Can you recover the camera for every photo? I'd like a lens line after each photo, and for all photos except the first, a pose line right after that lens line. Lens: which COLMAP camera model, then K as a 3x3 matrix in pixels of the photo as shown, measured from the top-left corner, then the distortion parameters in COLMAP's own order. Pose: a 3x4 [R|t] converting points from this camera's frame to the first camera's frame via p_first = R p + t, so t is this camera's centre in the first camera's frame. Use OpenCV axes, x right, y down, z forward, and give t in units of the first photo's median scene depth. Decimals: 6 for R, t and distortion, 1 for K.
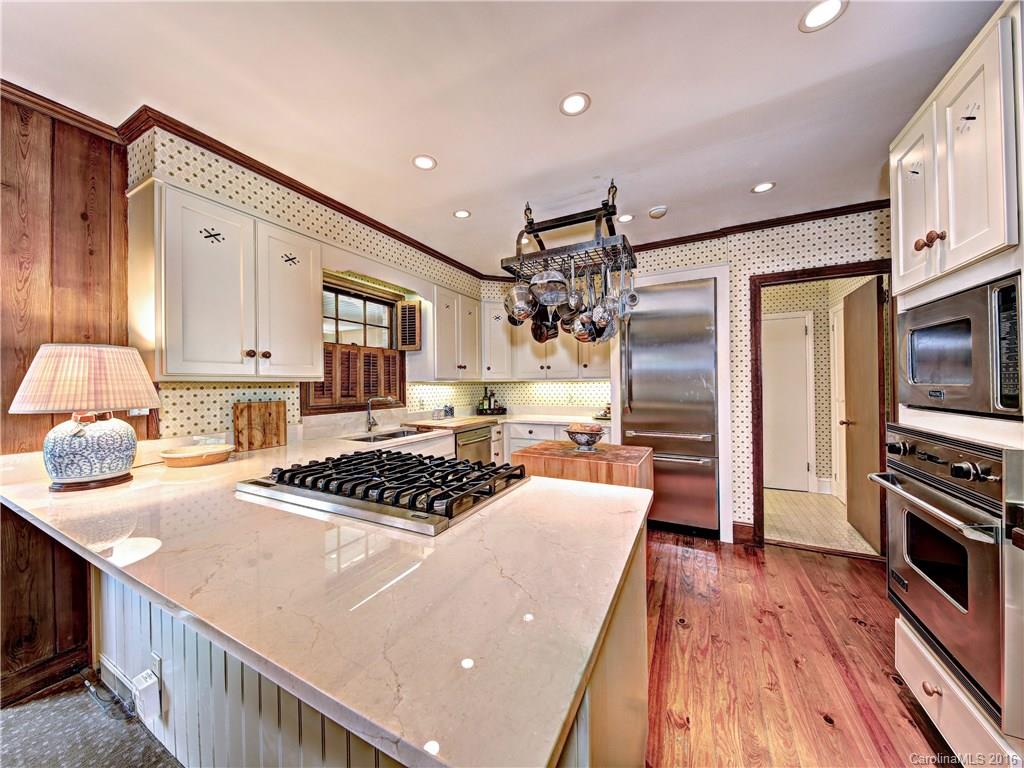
lens RADIAL K [[374.5, 0, 517.1], [0, 374.5, 384.6], [0, 0, 1]] dist [-0.000863, -0.000812]
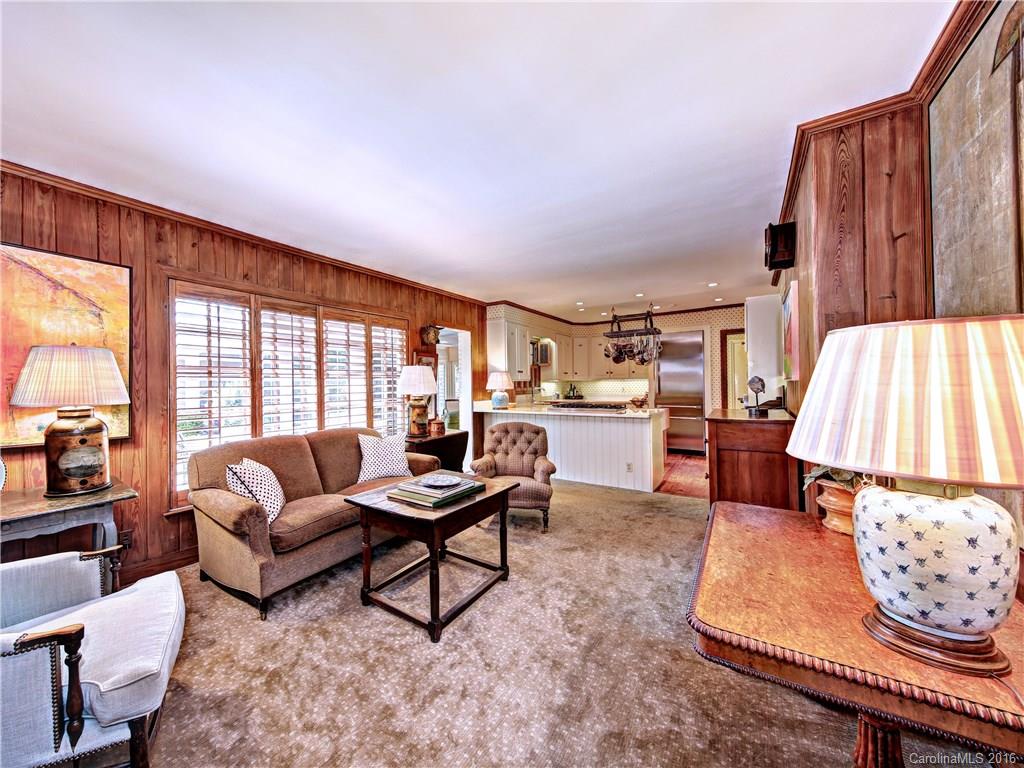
lens RADIAL K [[374.5, 0, 464.9], [0, 374.5, 384.5], [0, 0, 1]] dist [-0.000863, -0.000812]
pose [[0.983274, -0.002034, -0.182122, -0.344496], [0.002594, 0.999993, 0.002834, 0.004424], [0.182115, -0.003259, 0.983272, -1.130561]]
